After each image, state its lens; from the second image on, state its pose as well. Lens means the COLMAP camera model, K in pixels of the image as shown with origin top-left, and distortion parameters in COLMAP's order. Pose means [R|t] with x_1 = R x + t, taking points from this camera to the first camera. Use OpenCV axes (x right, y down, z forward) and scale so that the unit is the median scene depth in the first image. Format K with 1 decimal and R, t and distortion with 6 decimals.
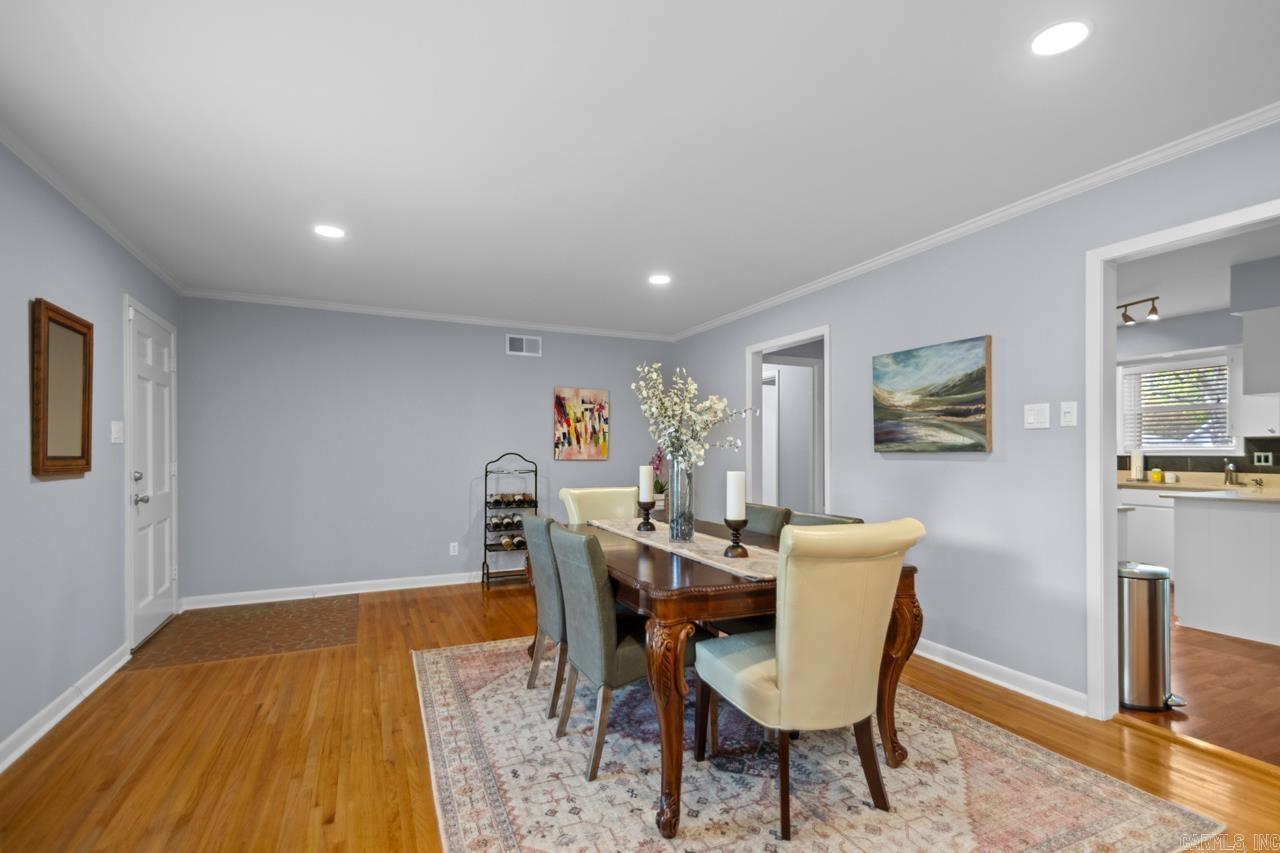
lens RADIAL K [[590.5, 0, 619.6], [0, 590.5, 453.2], [0, 0, 1]] dist [0.018166, -0.014726]
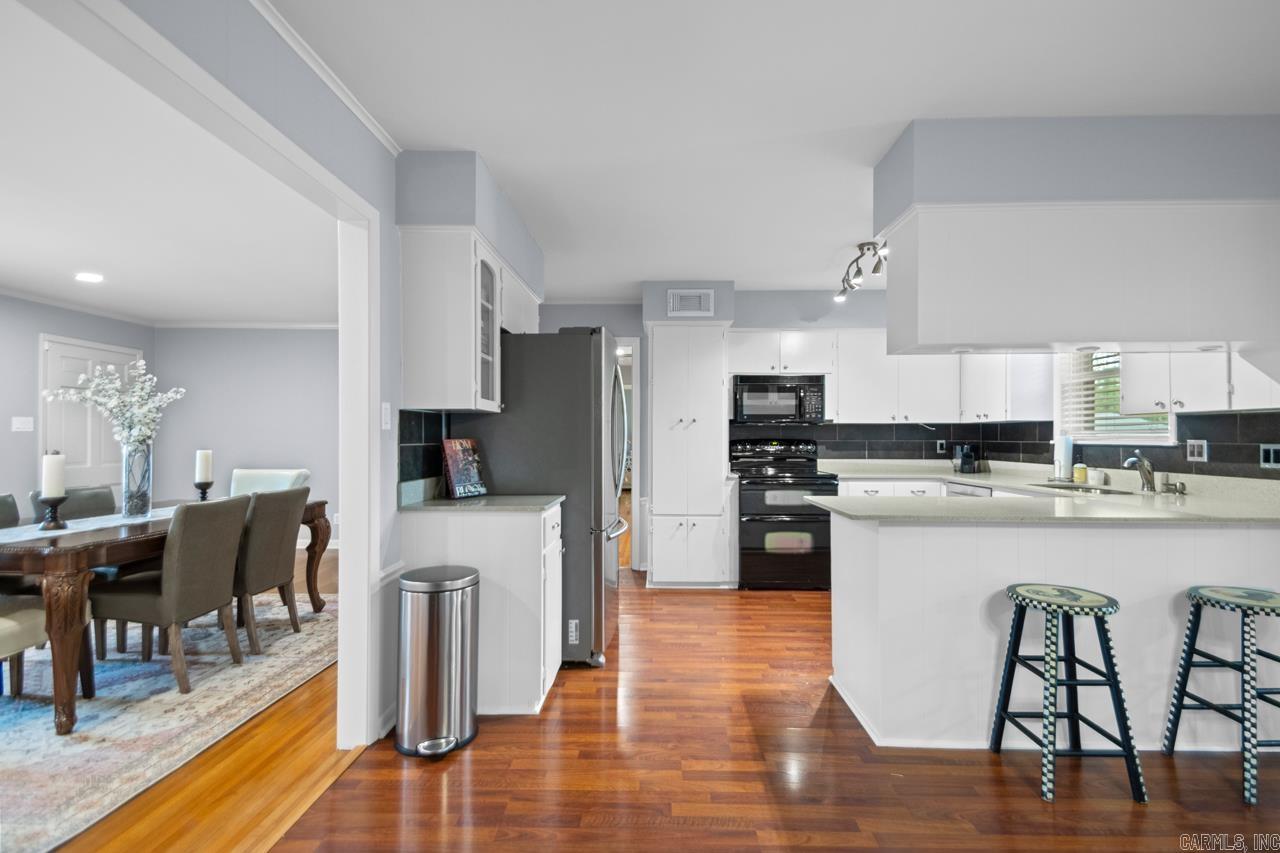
lens RADIAL K [[590.5, 0, 643.5], [0, 590.5, 433.8], [0, 0, 1]] dist [0.018166, -0.014726]
pose [[0.910925, 0.000462, -0.412573, 0.806610], [-0.002511, 0.999987, -0.004425, -0.003474], [0.412565, 0.005067, 0.910914, 0.202750]]
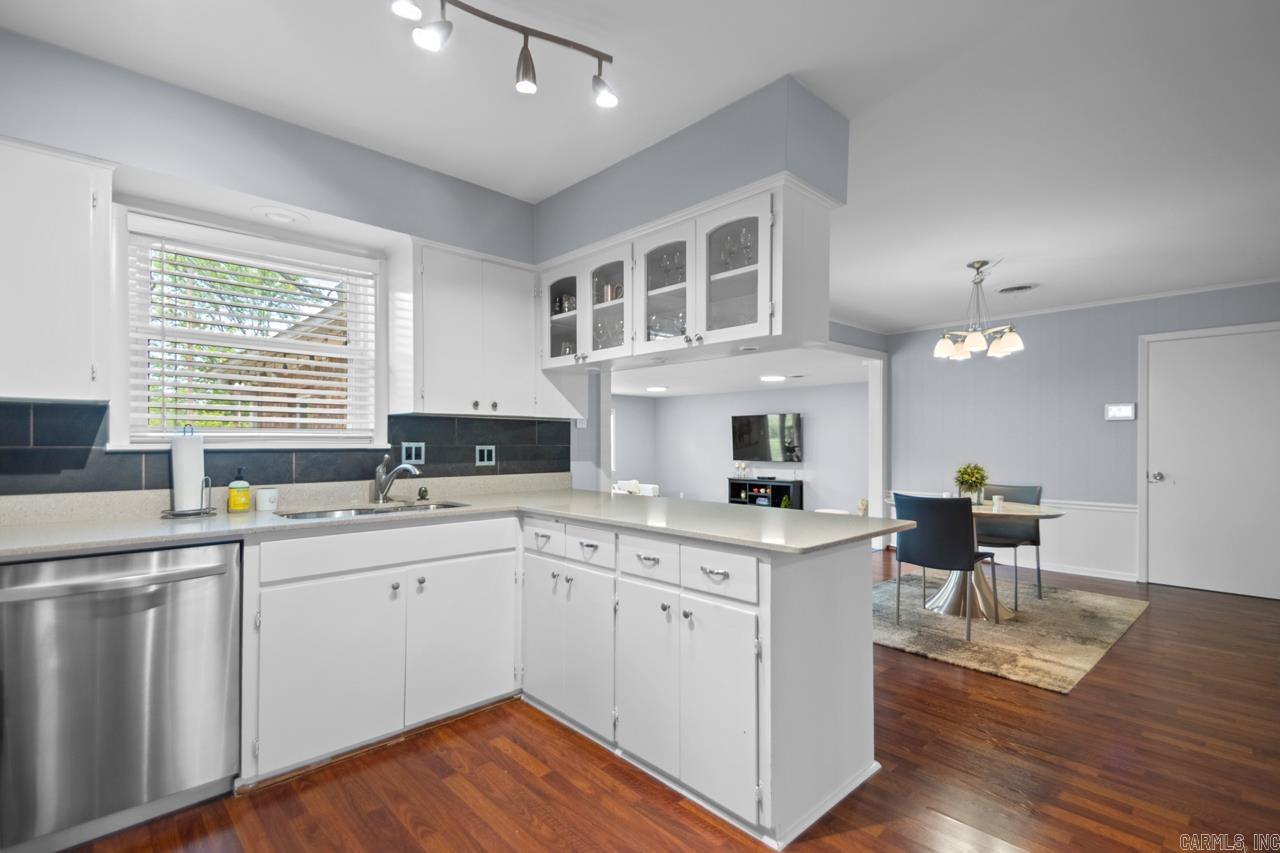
lens RADIAL K [[590.5, 0, 658.8], [0, 590.5, 440.8], [0, 0, 1]] dist [0.018166, -0.014726]
pose [[-0.366676, 0.003008, 0.930344, 0.454269], [-0.002195, 0.999989, -0.004098, -0.000615], [-0.930346, -0.003544, -0.366666, 0.971069]]
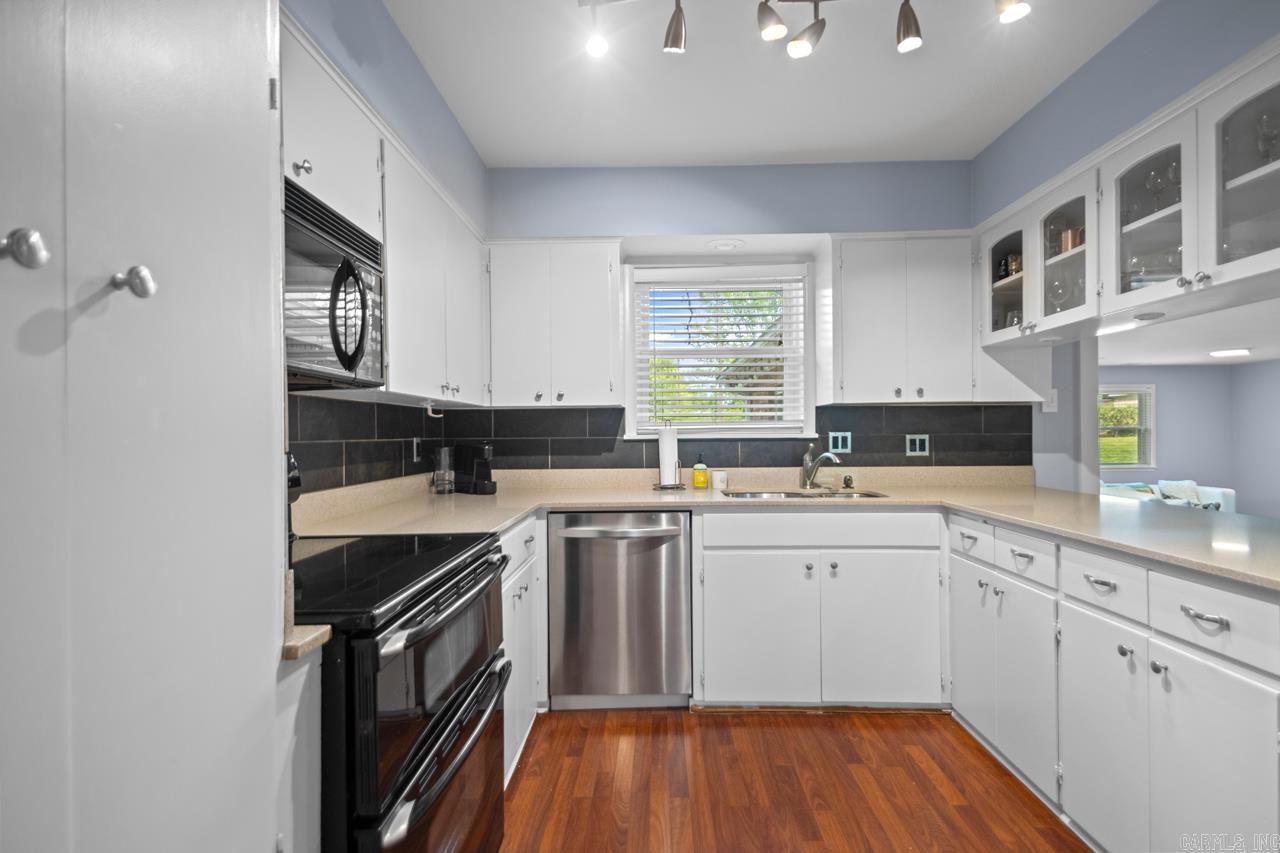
lens RADIAL K [[590.5, 0, 643.6], [0, 590.5, 434.0], [0, 0, 1]] dist [0.018166, -0.014726]
pose [[0.417380, -0.002982, 0.908727, 0.454321], [0.006837, 0.999977, 0.000141, -0.000303], [-0.908707, 0.006155, 0.417390, 0.913943]]
